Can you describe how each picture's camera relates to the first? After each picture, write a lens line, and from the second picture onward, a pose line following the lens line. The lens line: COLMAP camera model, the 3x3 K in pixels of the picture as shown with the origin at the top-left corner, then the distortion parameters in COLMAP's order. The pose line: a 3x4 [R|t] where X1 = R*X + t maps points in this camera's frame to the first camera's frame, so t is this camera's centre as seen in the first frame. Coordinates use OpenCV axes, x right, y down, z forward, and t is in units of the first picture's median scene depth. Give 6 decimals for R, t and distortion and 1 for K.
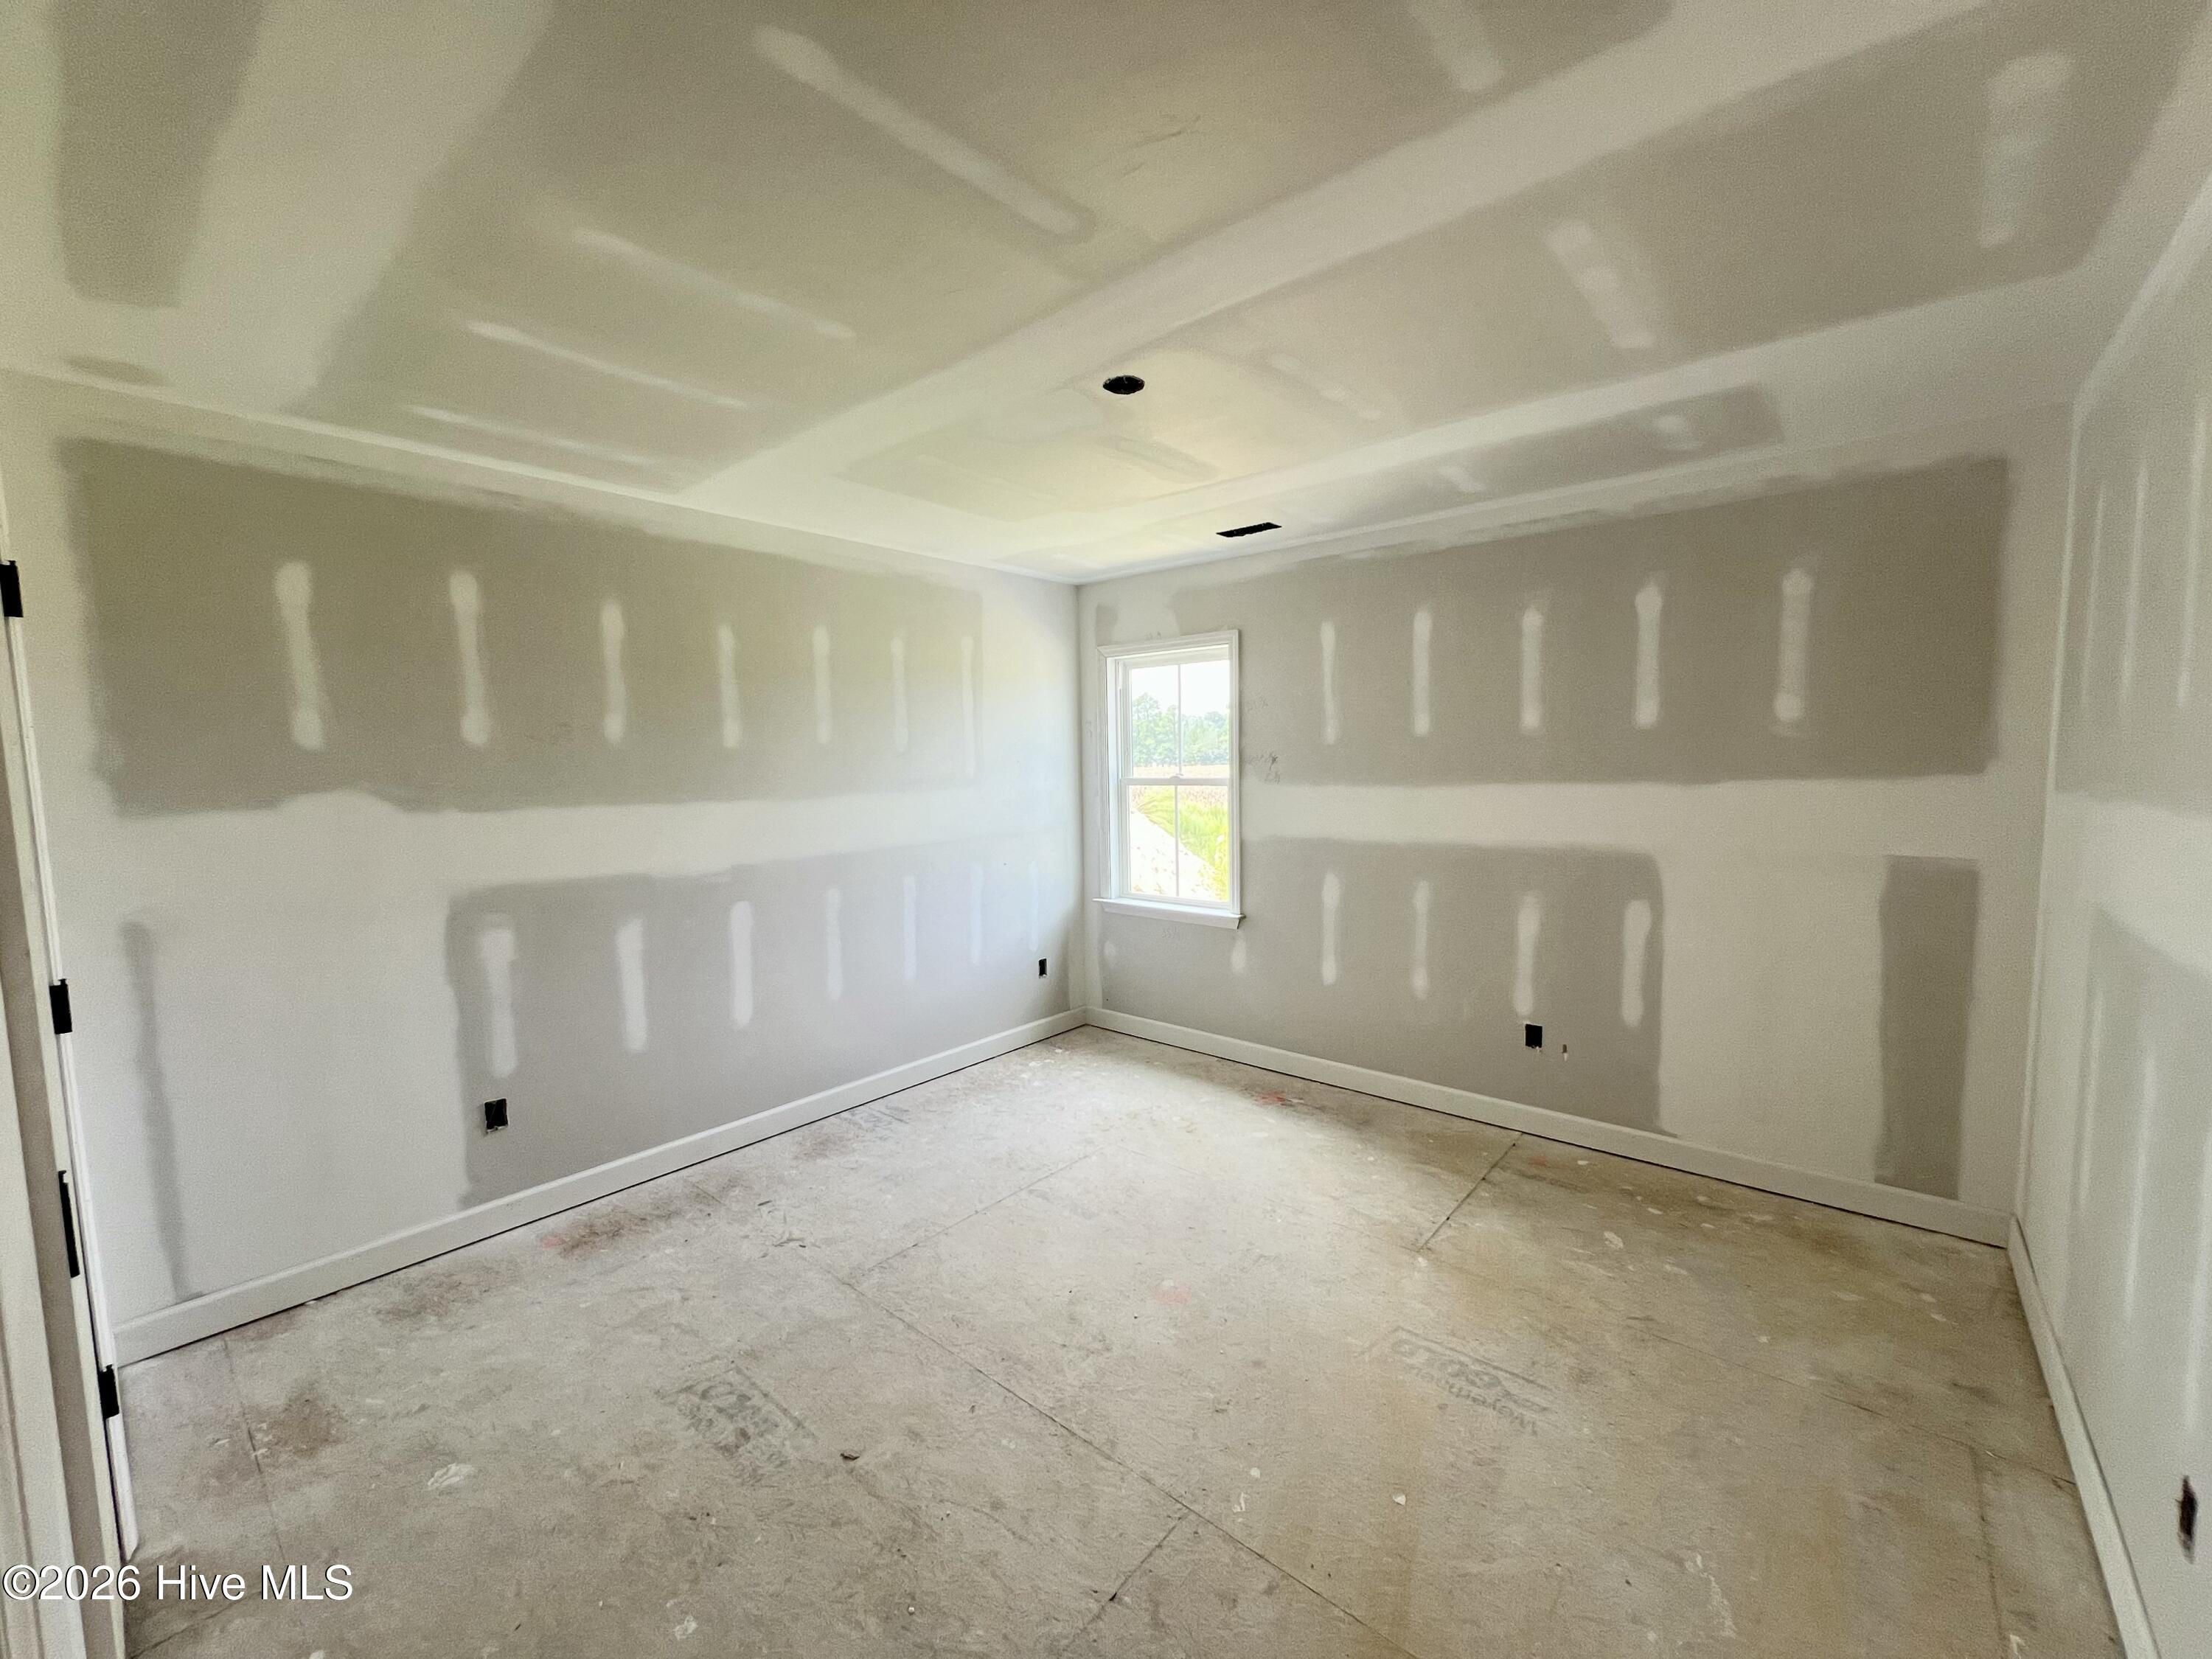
lens RADIAL K [[887.1, 0, 1106.0], [0, 887.1, 829.5], [0, 0, 1]] dist [-0.000563, -0.000044]
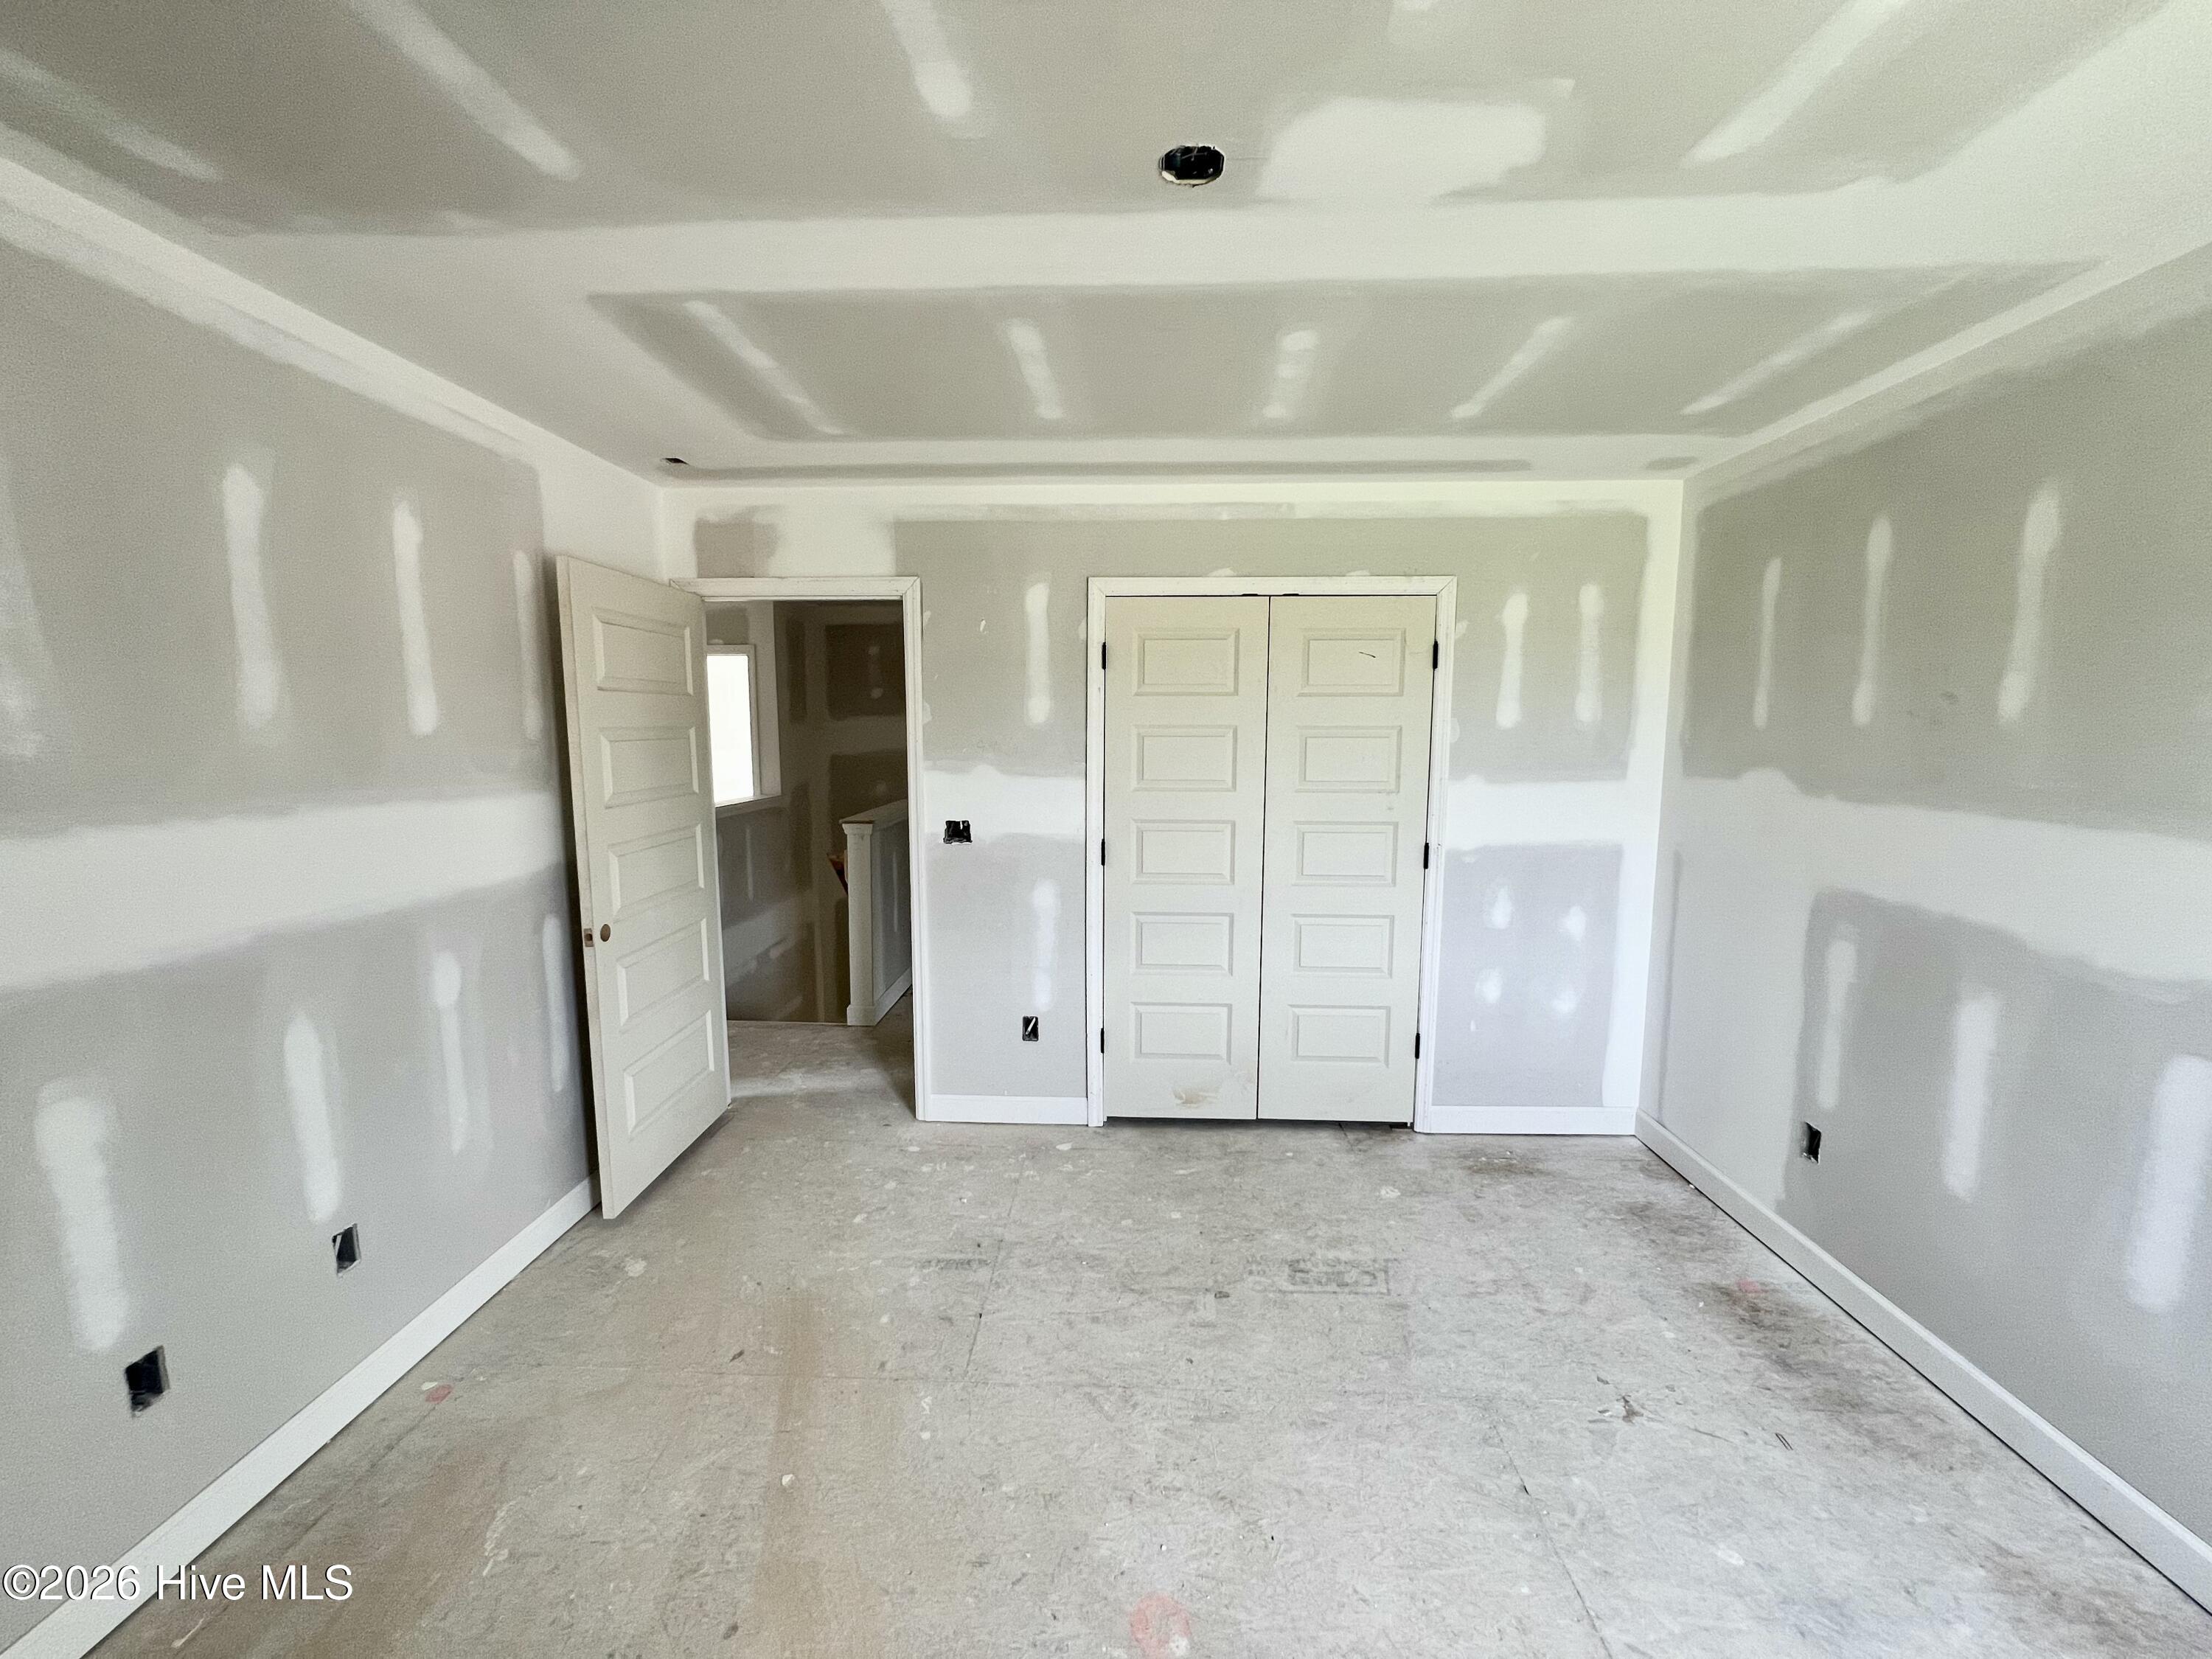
lens RADIAL K [[887.1, 0, 1106.0], [0, 887.1, 829.5], [0, 0, 1]] dist [-0.000563, -0.000044]
pose [[-0.784900, 0.085864, -0.613645, 0.438976], [-0.039537, 0.981393, 0.187893, -0.142340], [0.618360, 0.171739, -0.766901, 1.363046]]
